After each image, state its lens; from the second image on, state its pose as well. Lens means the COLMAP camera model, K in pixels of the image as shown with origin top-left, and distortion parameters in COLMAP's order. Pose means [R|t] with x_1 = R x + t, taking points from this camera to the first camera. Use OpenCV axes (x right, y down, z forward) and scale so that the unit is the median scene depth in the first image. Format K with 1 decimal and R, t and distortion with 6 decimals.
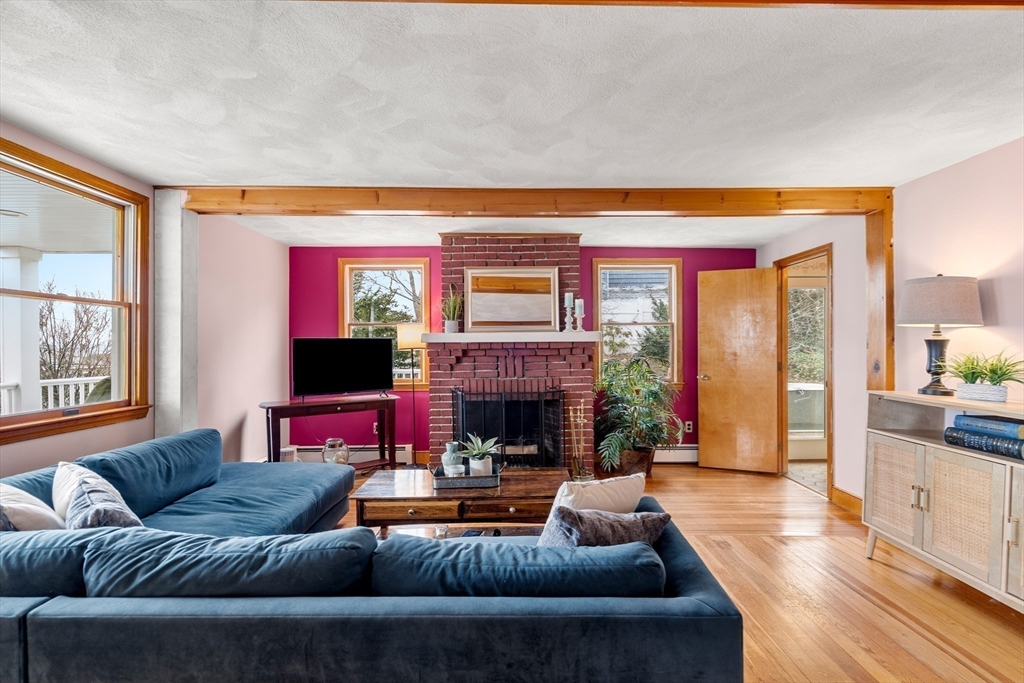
lens RADIAL K [[476.5, 0, 526.3], [0, 476.5, 350.1], [0, 0, 1]] dist [-0.001138, 0.000155]
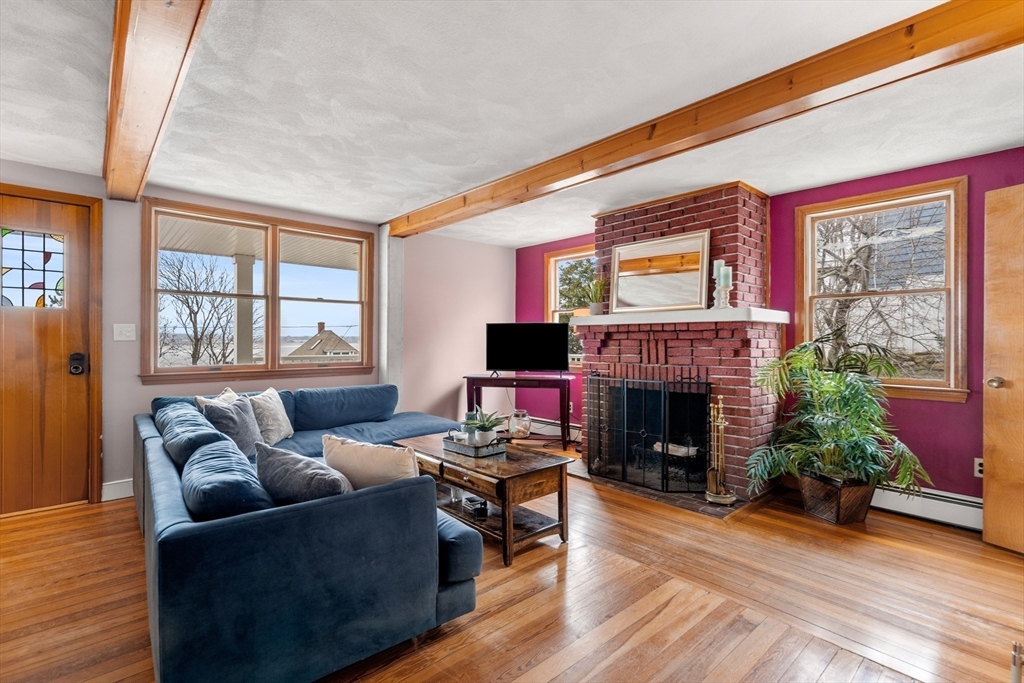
lens RADIAL K [[476.5, 0, 512.1], [0, 476.5, 342.5], [0, 0, 1]] dist [-0.001138, 0.000155]
pose [[0.646118, 0.010795, -0.763162, 0.472087], [-0.012821, 0.999912, 0.003289, 0.018275], [0.763130, 0.007659, 0.646199, 0.230624]]
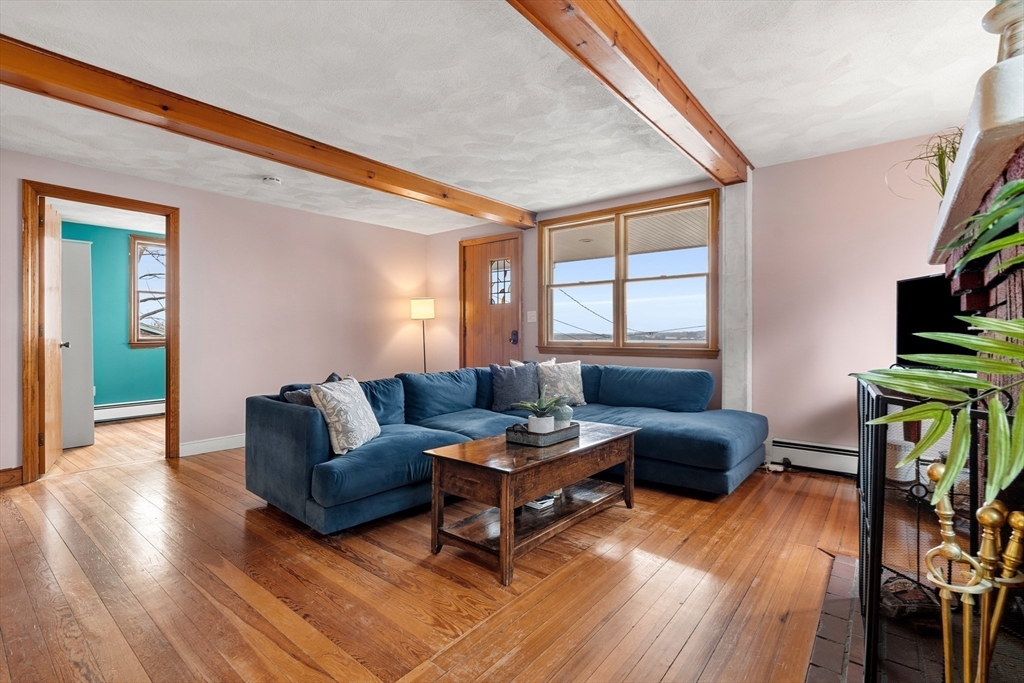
lens RADIAL K [[476.5, 0, 511.9], [0, 476.5, 333.6], [0, 0, 1]] dist [-0.001138, 0.000155]
pose [[-0.654195, -0.001564, -0.756324, 0.369553], [-0.006842, 0.999969, 0.003851, 0.049172], [0.756295, 0.007694, -0.654186, 0.970912]]
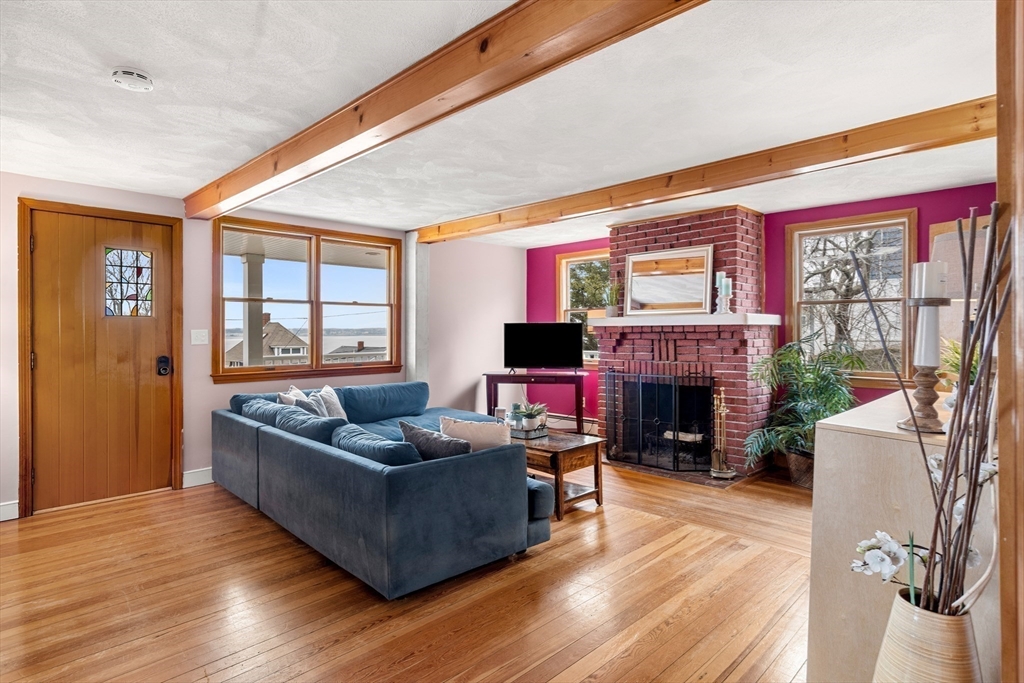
lens RADIAL K [[562.5, 0, 509.8], [0, 562.5, 337.2], [0, 0, 1]] dist [0.006199, 0.001530]
pose [[0.683025, 0.010672, -0.730317, 0.607939], [-0.006904, 0.999943, 0.008156, 0.000264], [0.730363, -0.000529, 0.683059, -0.041051]]
